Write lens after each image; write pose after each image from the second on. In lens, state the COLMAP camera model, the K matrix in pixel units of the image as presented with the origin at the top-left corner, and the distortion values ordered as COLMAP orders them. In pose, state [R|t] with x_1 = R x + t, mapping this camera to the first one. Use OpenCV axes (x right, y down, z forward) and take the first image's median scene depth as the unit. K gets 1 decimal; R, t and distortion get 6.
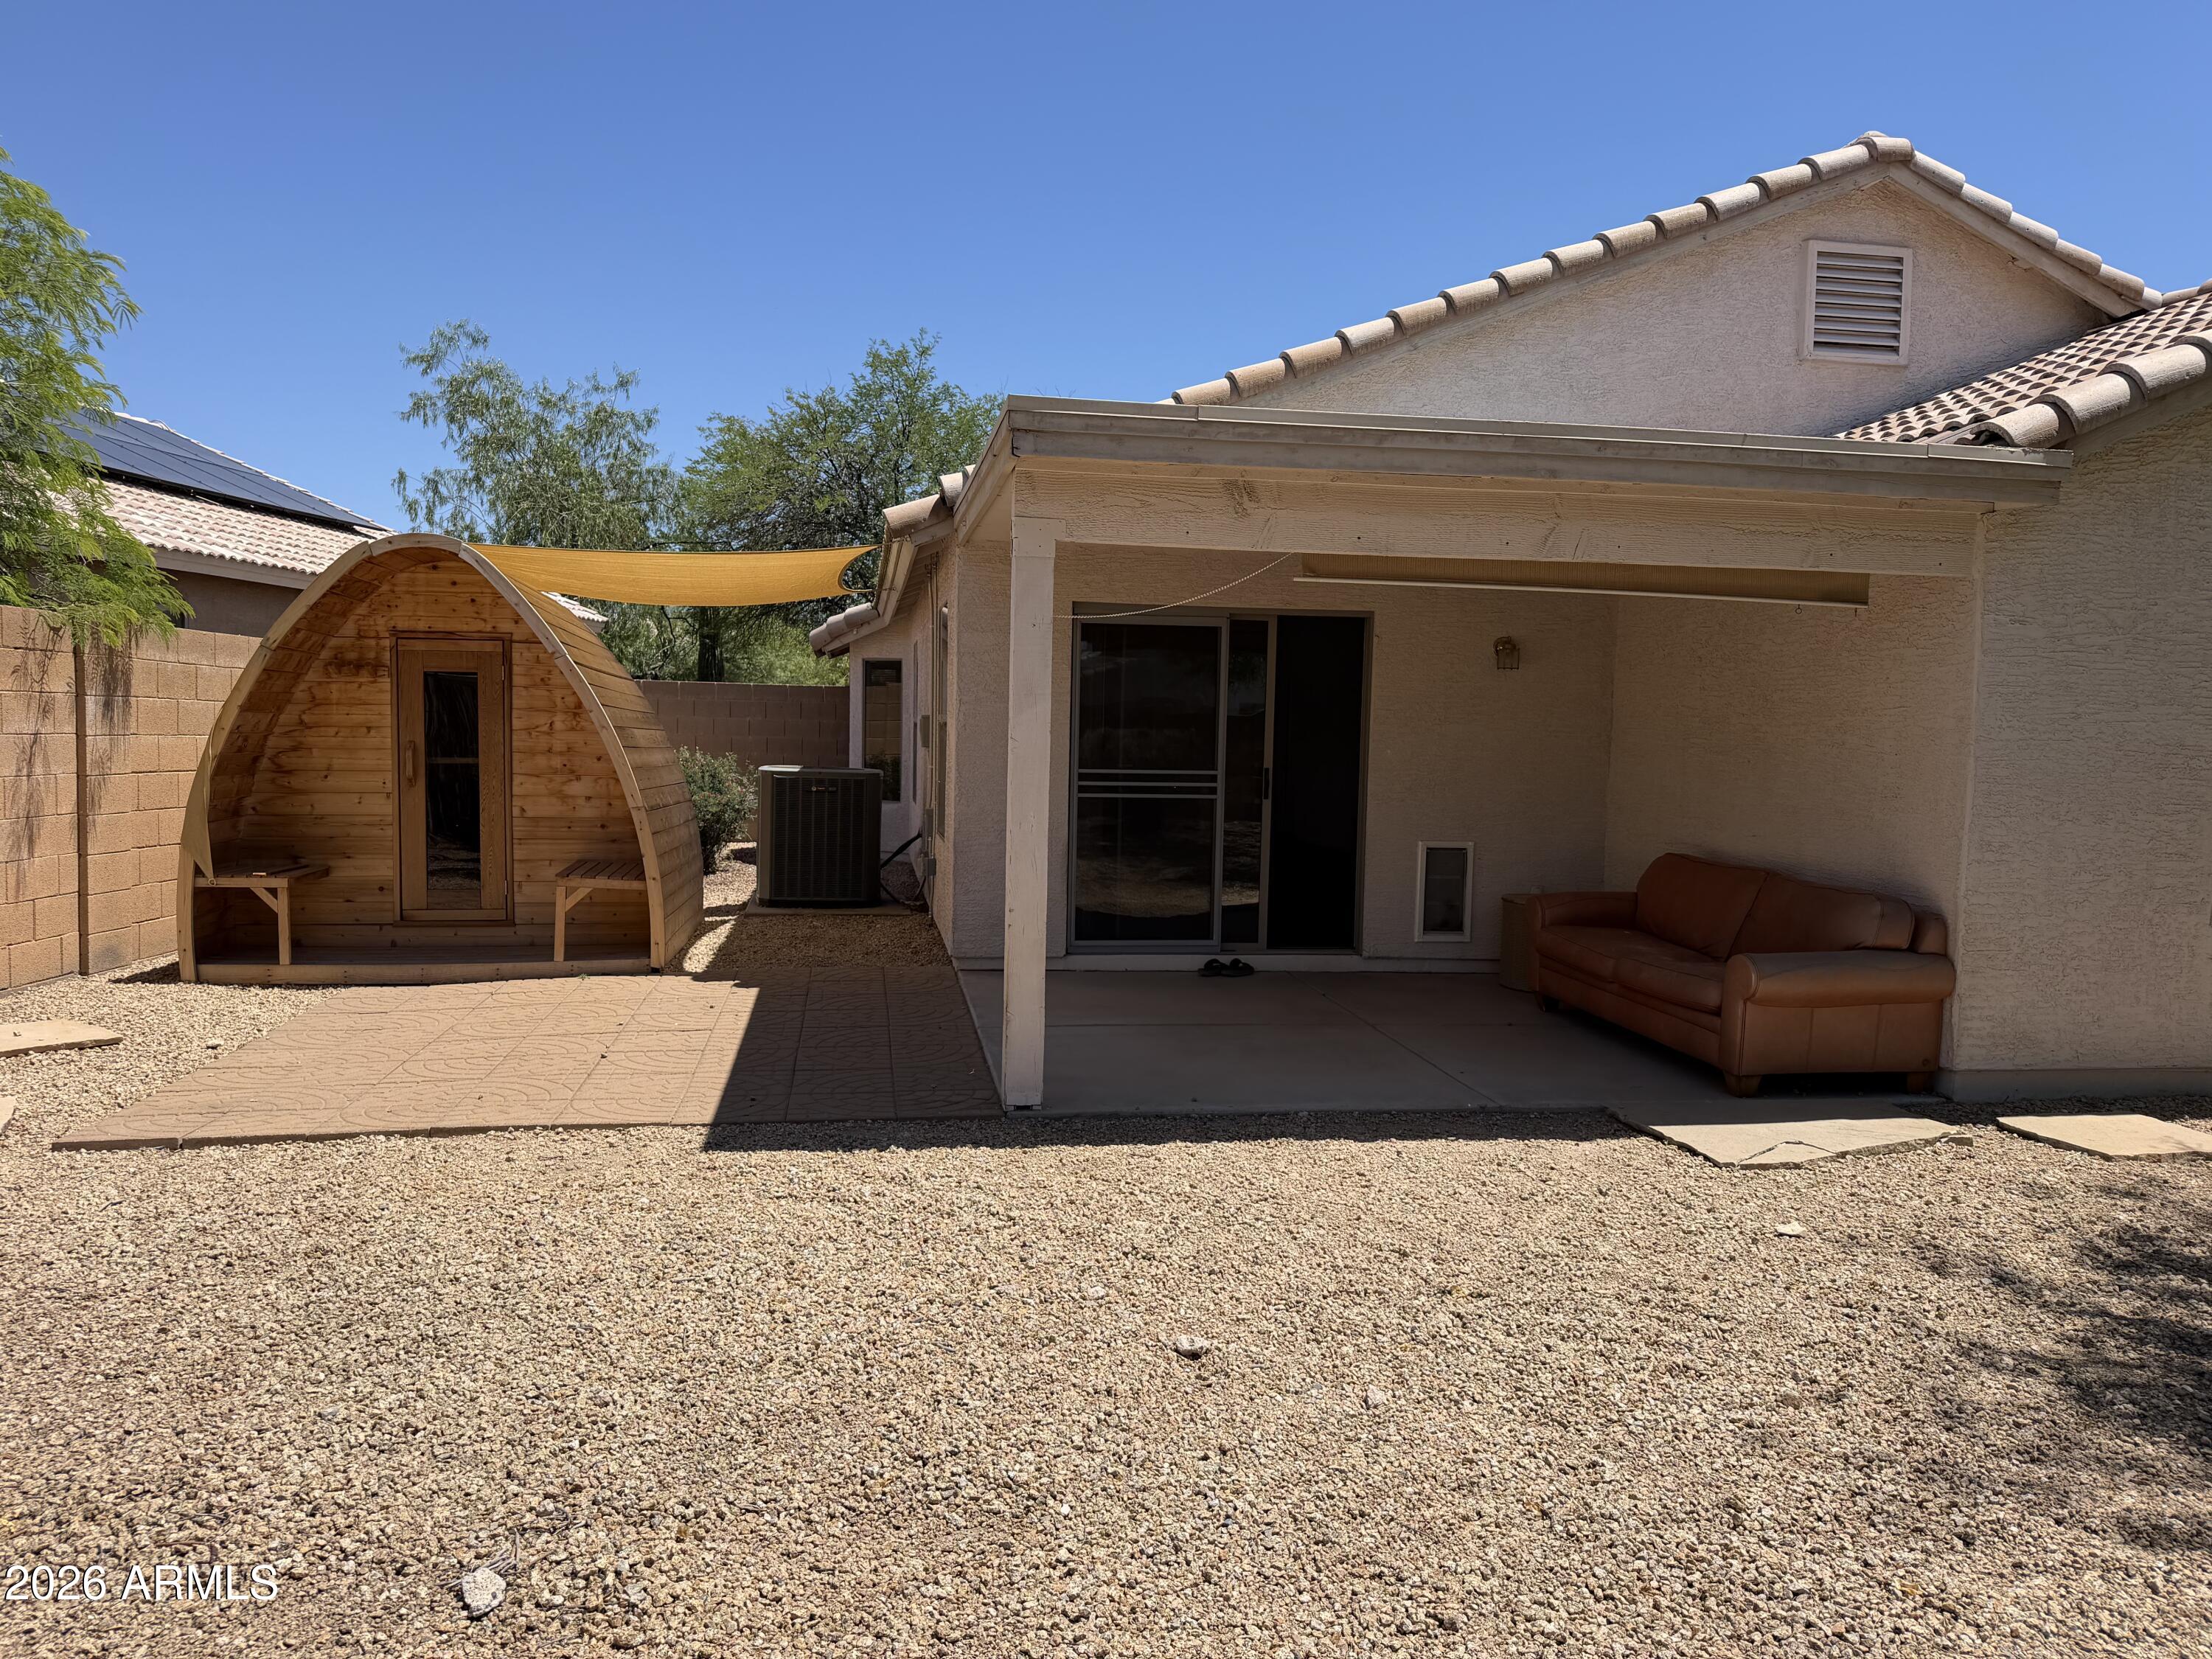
lens RADIAL K [[1550.7, 0, 1097.4], [0, 1550.7, 840.3], [0, 0, 1]] dist [0.044057, -0.049276]
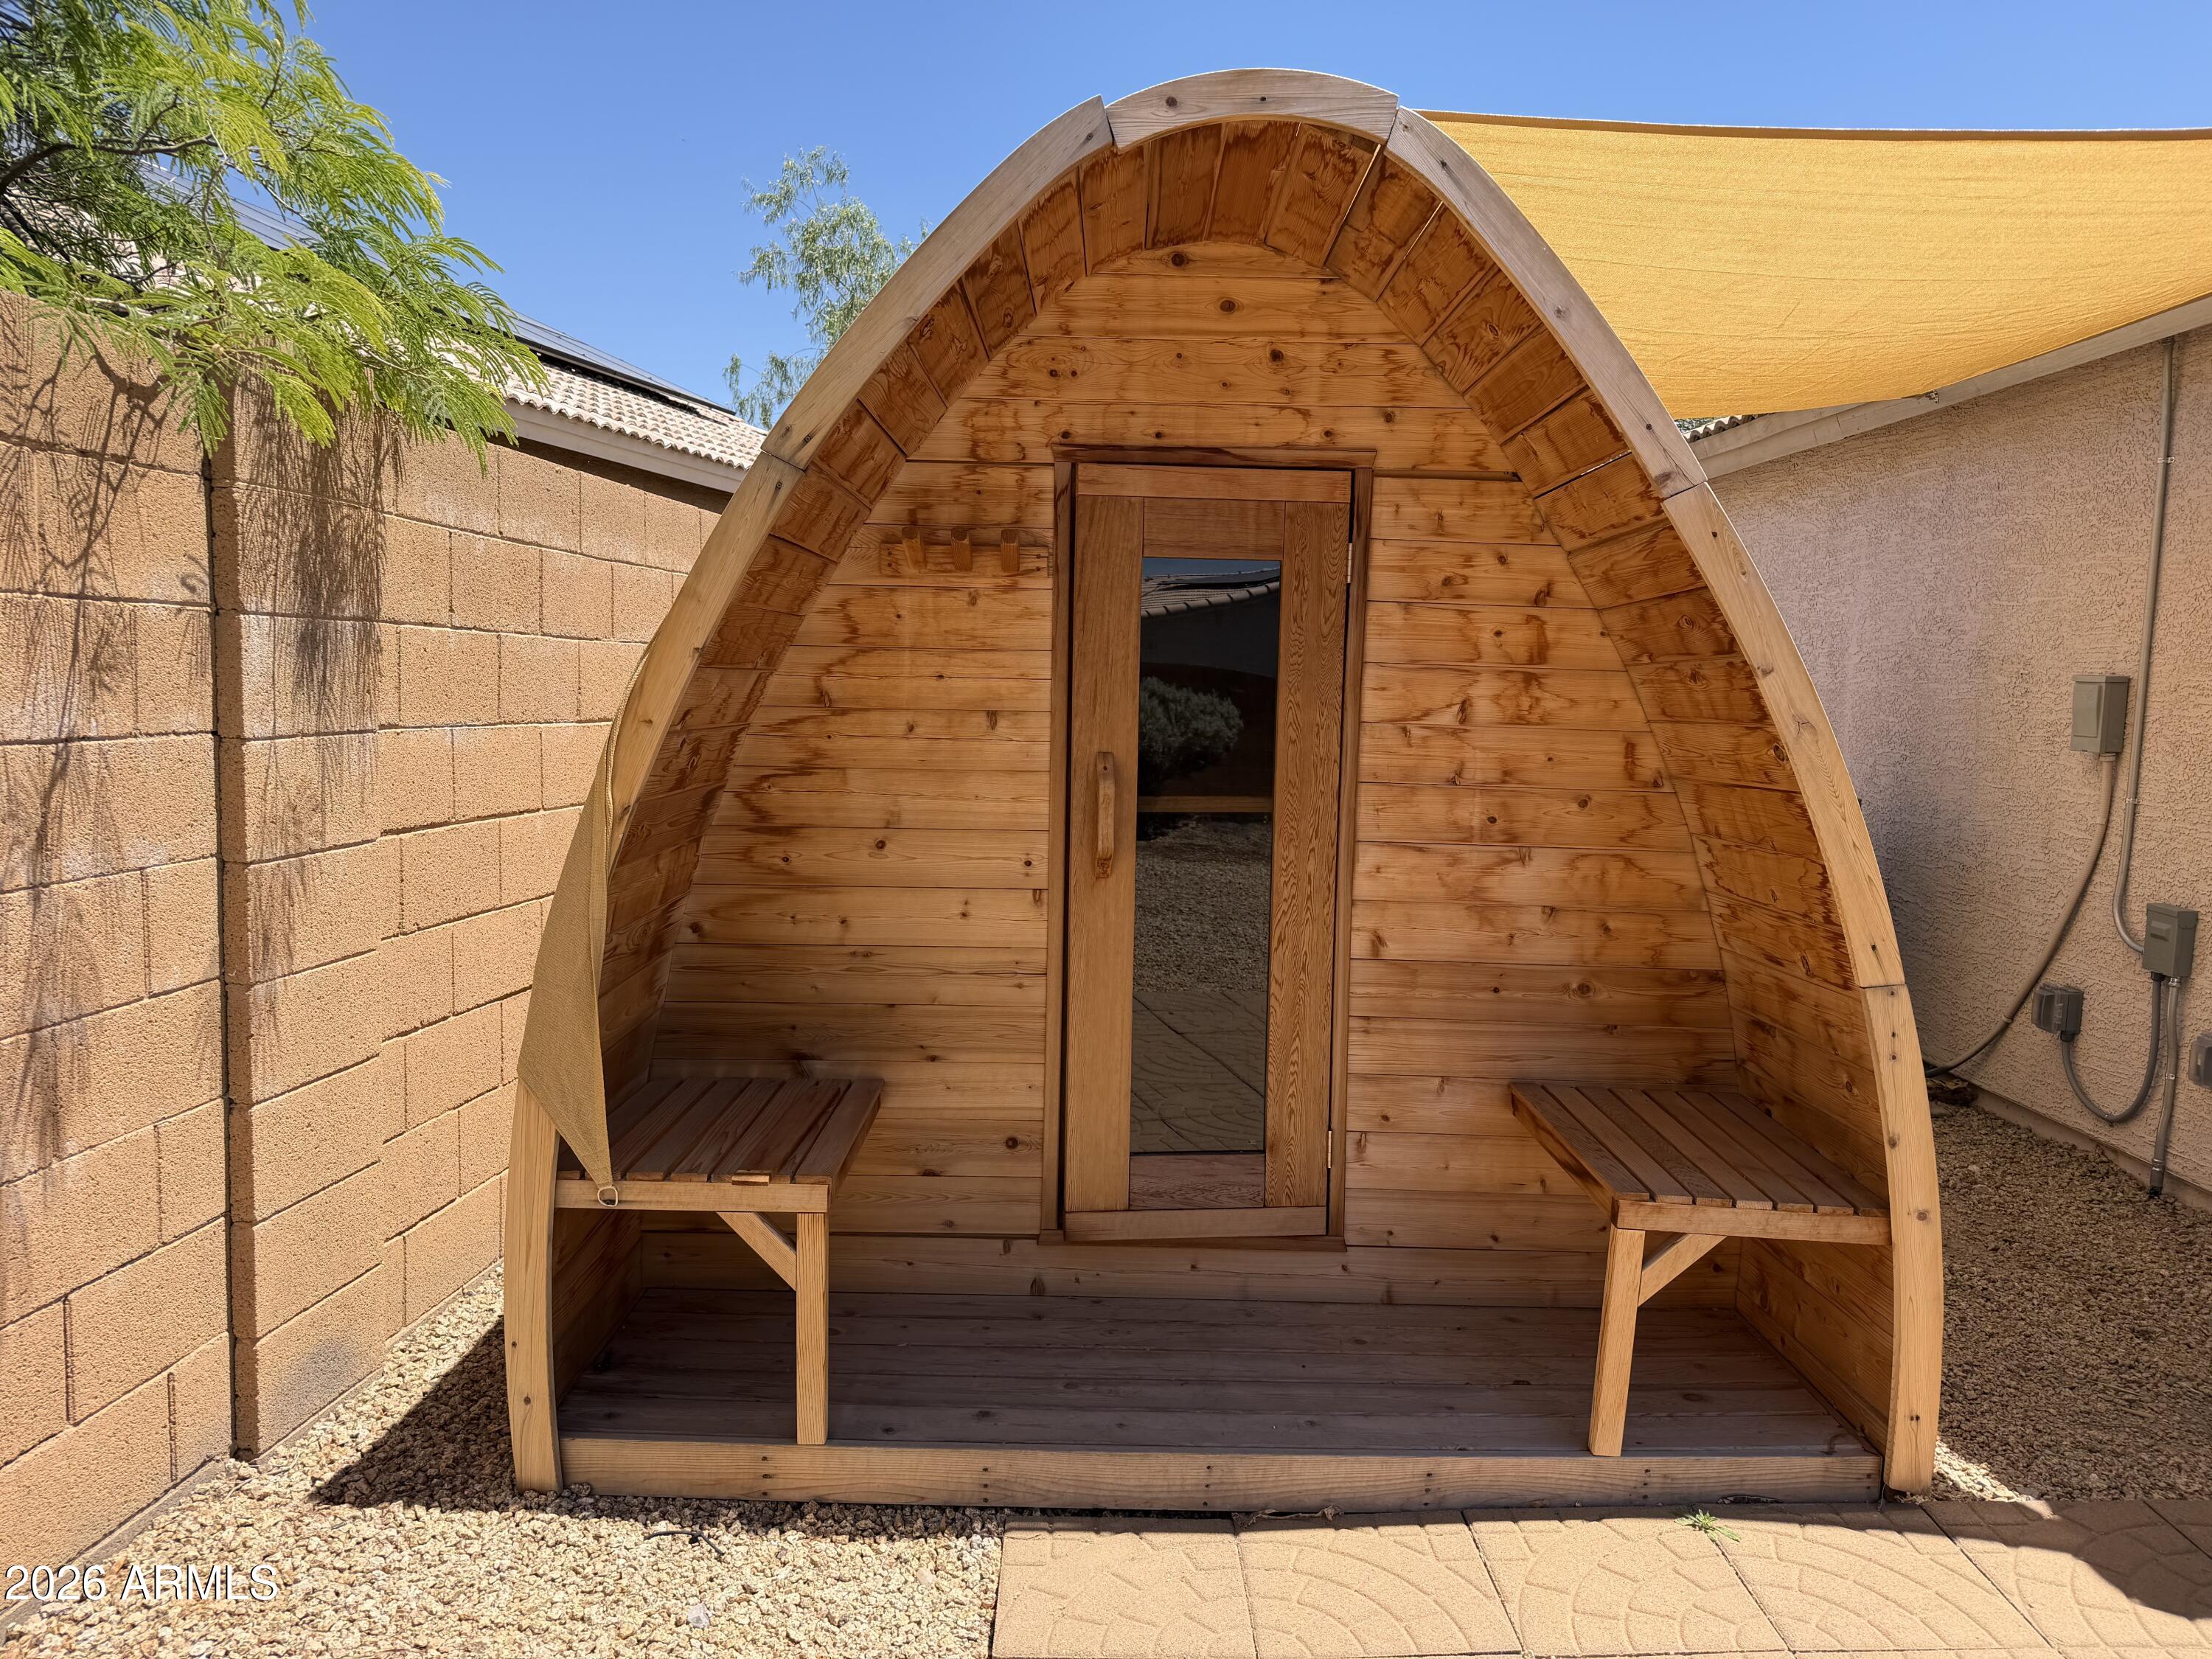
lens RADIAL K [[1550.7, 0, 1135.2], [0, 1550.7, 857.9], [0, 0, 1]] dist [0.044057, -0.049276]
pose [[0.991301, 0.025545, -0.129112, -0.385826], [-0.019608, 0.998700, 0.047045, -0.056037], [0.130146, -0.044105, 0.990513, 0.643498]]
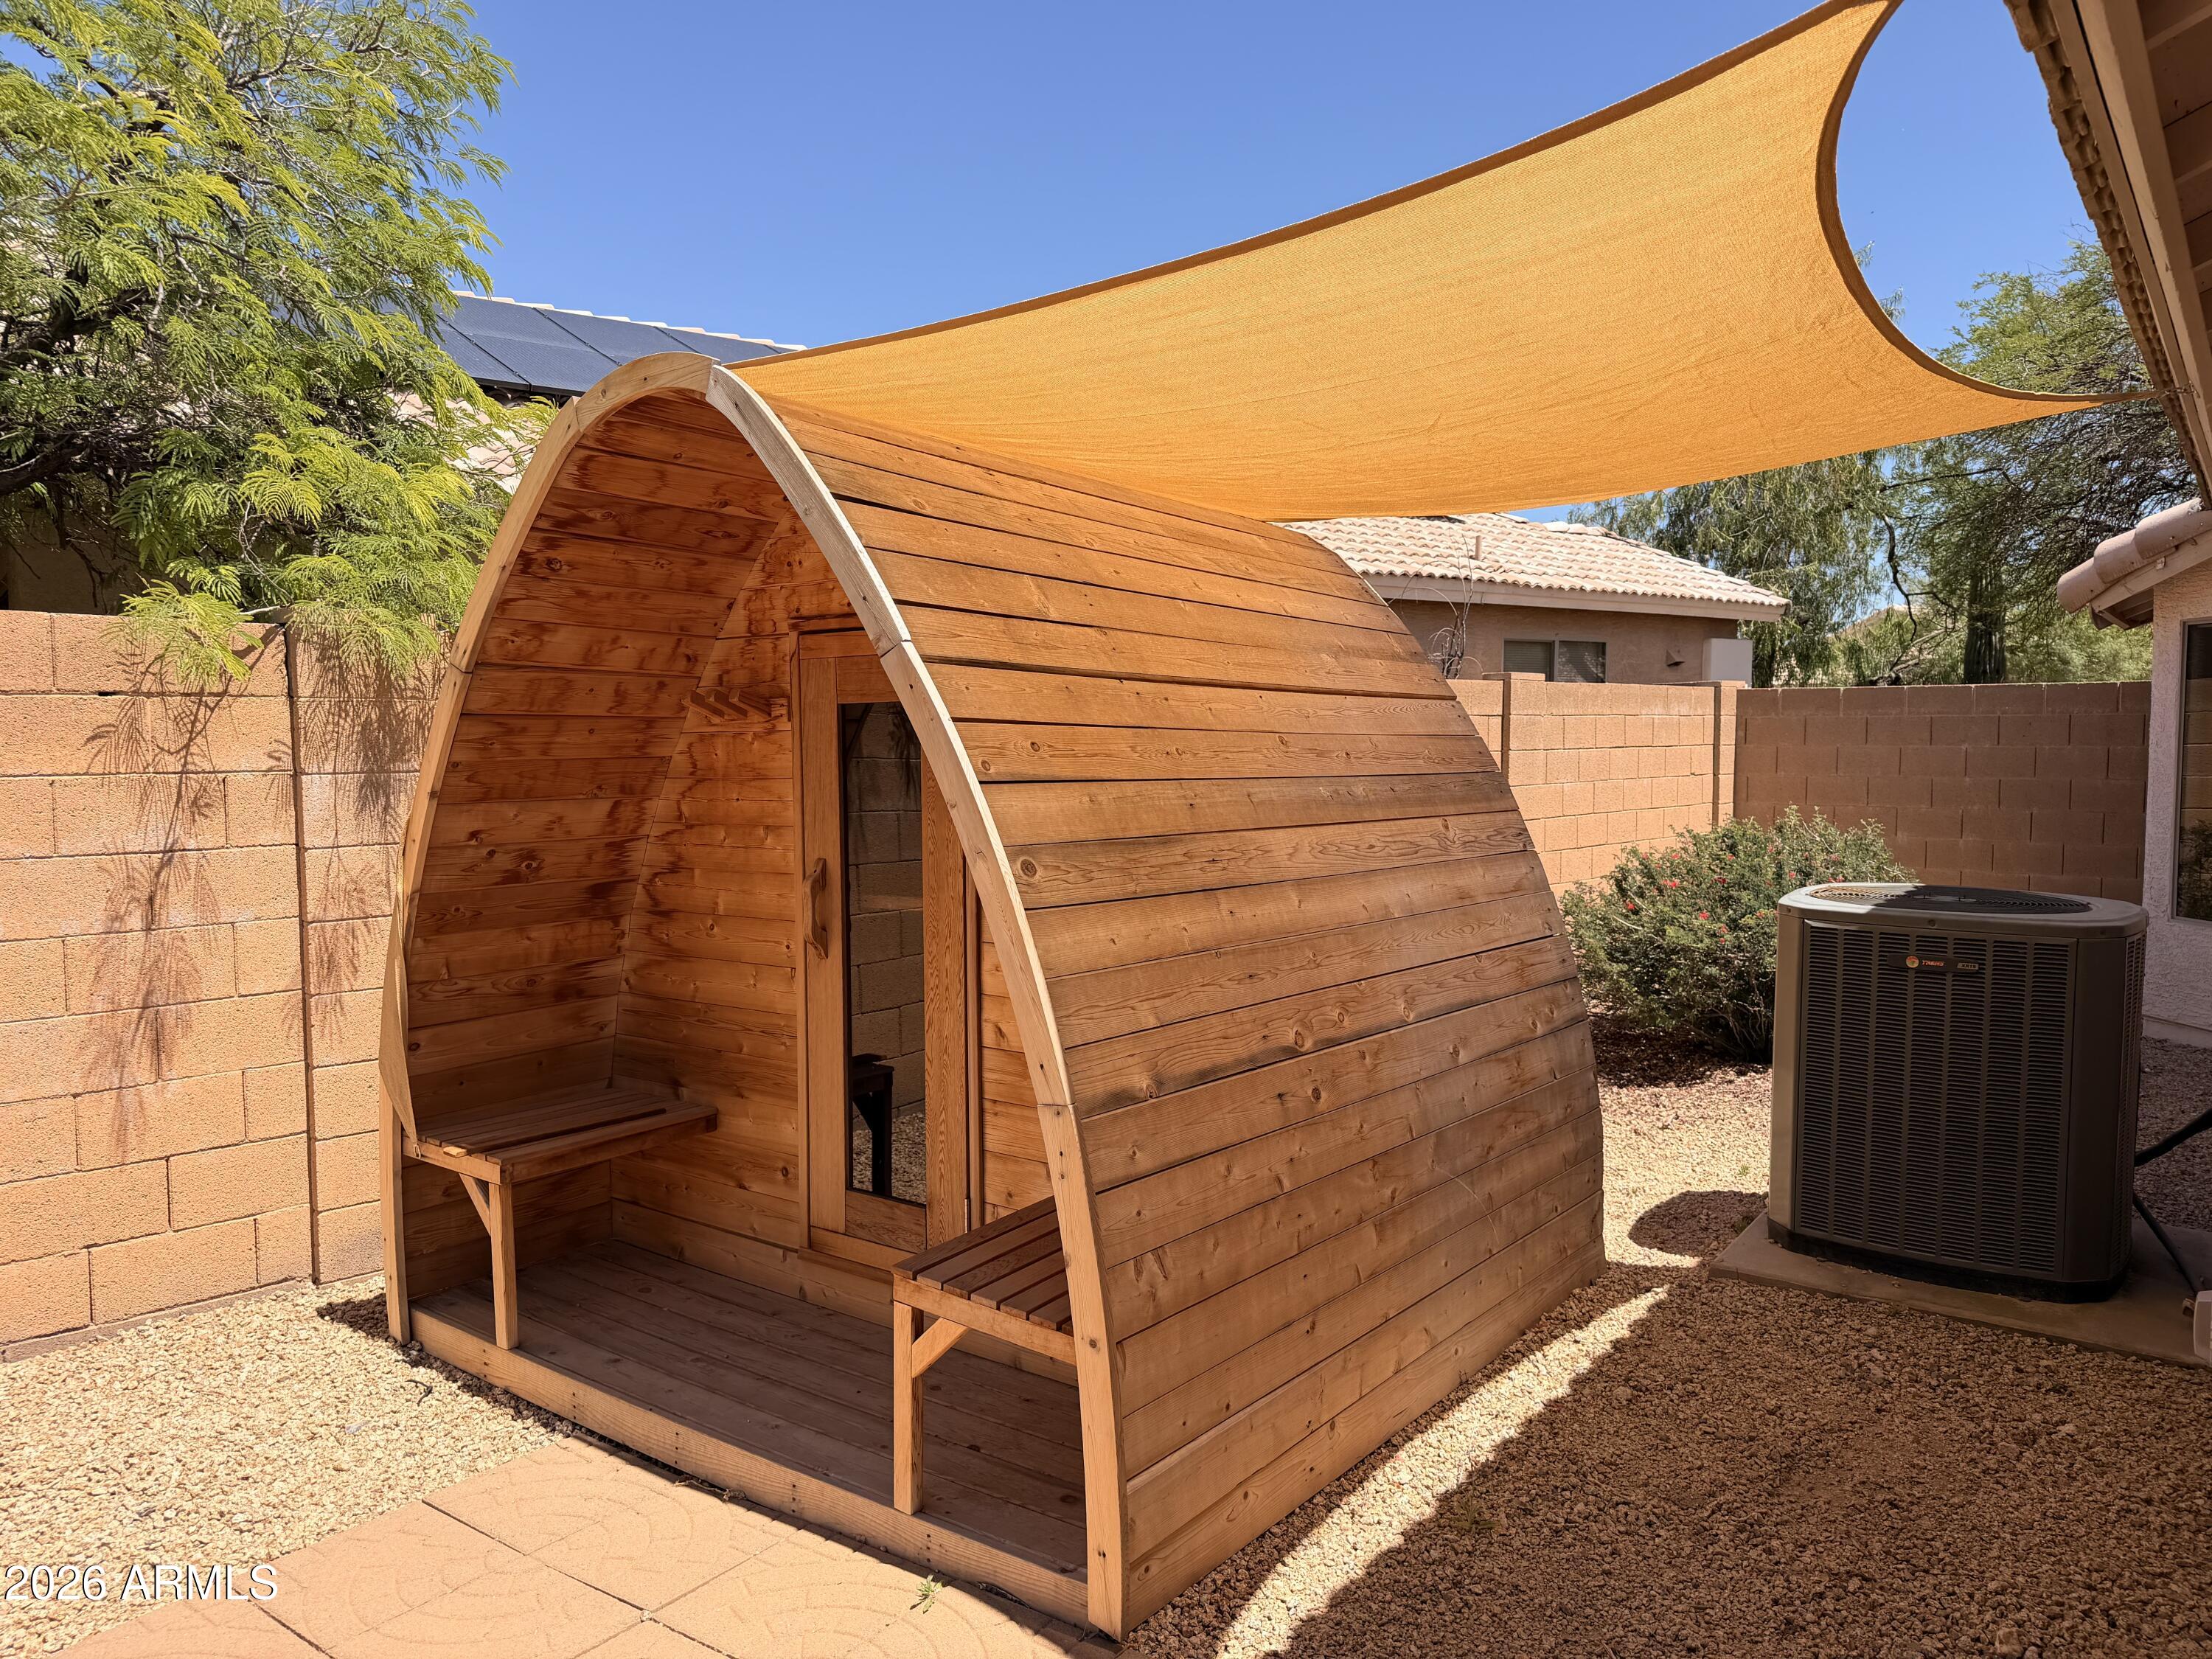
lens RADIAL K [[1550.7, 0, 1113.8], [0, 1550.7, 847.1], [0, 0, 1]] dist [0.044057, -0.049276]
pose [[0.698026, 0.030212, -0.715435, -0.059057], [-0.032629, 0.999414, 0.010369, -0.074668], [0.715329, 0.016106, 0.698602, 0.750161]]
